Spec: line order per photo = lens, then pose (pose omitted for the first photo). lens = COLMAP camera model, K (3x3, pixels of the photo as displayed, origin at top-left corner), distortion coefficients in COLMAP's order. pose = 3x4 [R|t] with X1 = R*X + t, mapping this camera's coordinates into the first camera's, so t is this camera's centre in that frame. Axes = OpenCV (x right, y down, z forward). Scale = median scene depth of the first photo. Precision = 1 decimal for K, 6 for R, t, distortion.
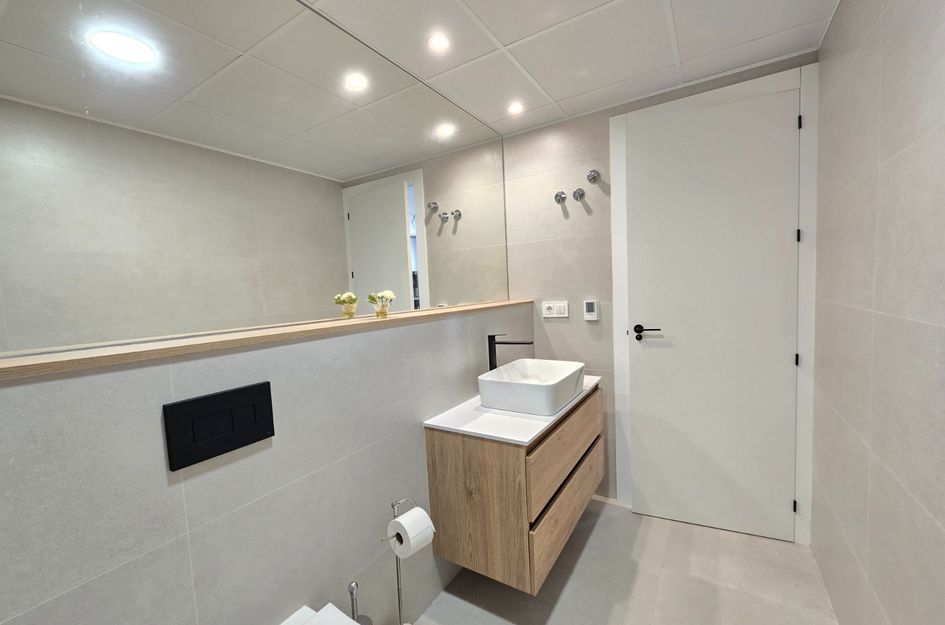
lens RADIAL K [[388.5, 0, 470.9], [0, 388.5, 315.9], [0, 0, 1]] dist [-0.001219, -0.000151]
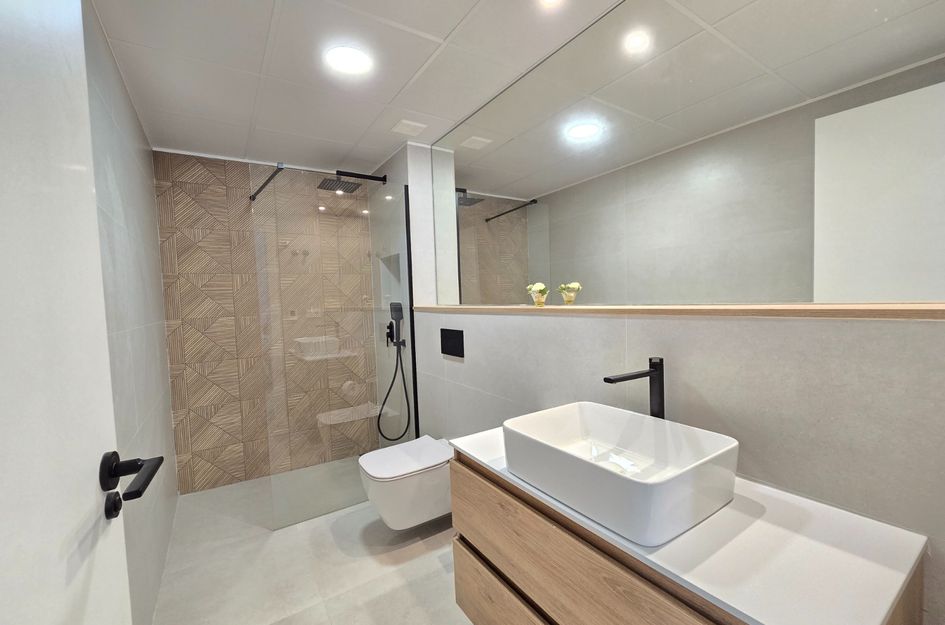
lens RADIAL K [[388.5, 0, 470.9], [0, 388.5, 315.9], [0, 0, 1]] dist [-0.001219, -0.000151]
pose [[-0.412237, 0.109604, -0.904460, 0.893237], [-0.001472, 0.992656, 0.120962, -0.108078], [0.911075, 0.051197, -0.409049, 1.276336]]
